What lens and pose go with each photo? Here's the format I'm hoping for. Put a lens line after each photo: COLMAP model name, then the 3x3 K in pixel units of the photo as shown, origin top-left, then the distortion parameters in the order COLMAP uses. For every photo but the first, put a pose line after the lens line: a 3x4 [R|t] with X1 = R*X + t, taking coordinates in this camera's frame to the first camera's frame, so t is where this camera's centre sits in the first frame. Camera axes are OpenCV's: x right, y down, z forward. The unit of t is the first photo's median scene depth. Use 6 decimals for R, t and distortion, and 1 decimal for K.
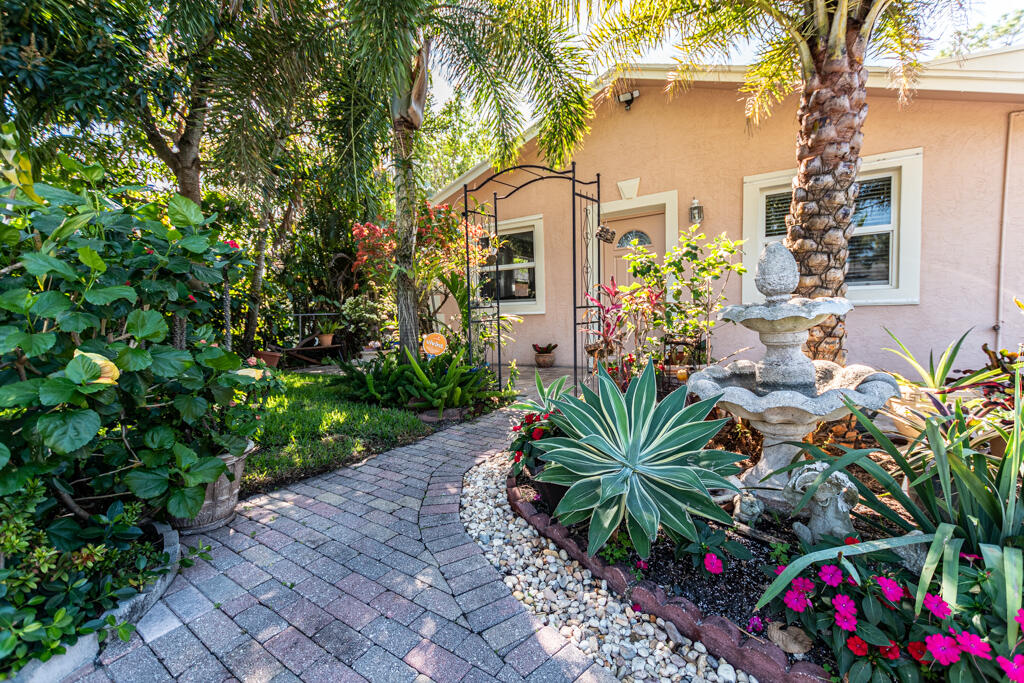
lens RADIAL K [[430.3, 0, 506.9], [0, 430.3, 344.2], [0, 0, 1]] dist [0.000103, 0.000076]
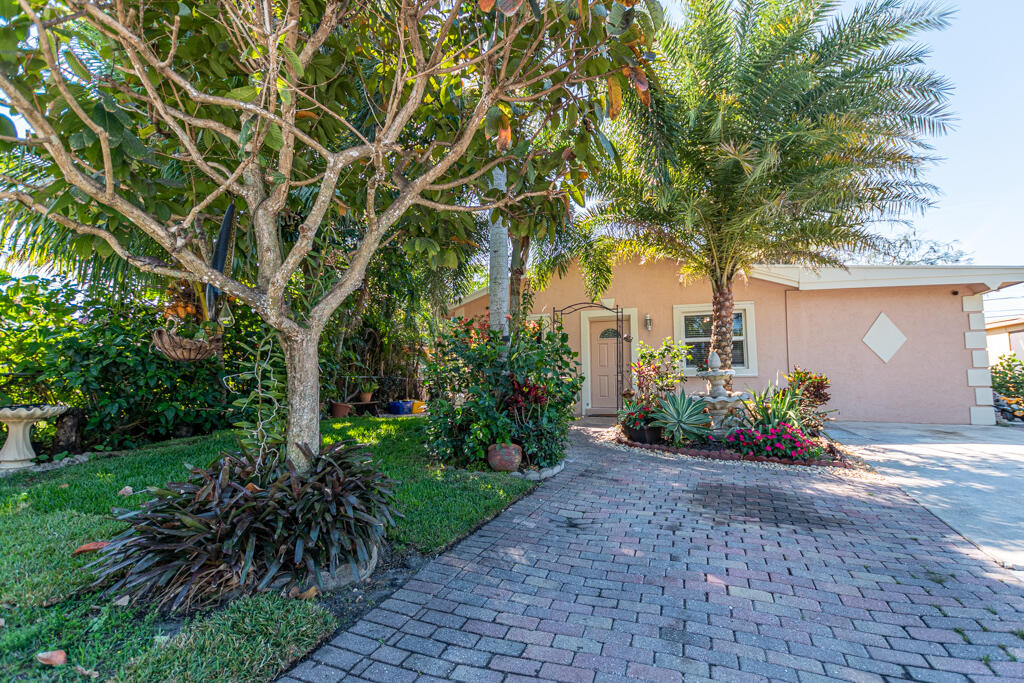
lens RADIAL K [[450.4, 0, 513.4], [0, 450.4, 355.4], [0, 0, 1]] dist [-0.000460, -0.000005]
pose [[0.969385, 0.034362, 0.243131, -0.648382], [-0.000150, 0.990243, -0.139353, 0.100977], [-0.245547, 0.135050, 0.959931, -0.732083]]
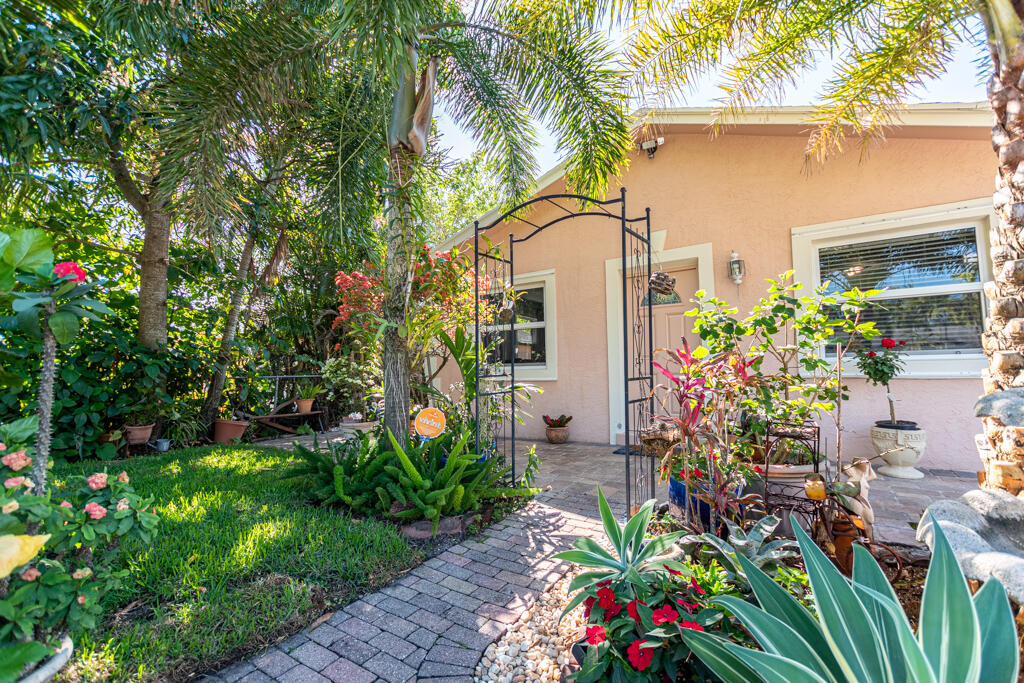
lens RADIAL K [[430.3, 0, 506.9], [0, 430.3, 344.2], [0, 0, 1]] dist [0.000103, 0.000076]
pose [[0.999810, 0.014340, 0.013212, -0.040234], [-0.012327, 0.989862, -0.141493, -0.029379], [-0.015107, 0.141304, 0.989851, 0.208096]]
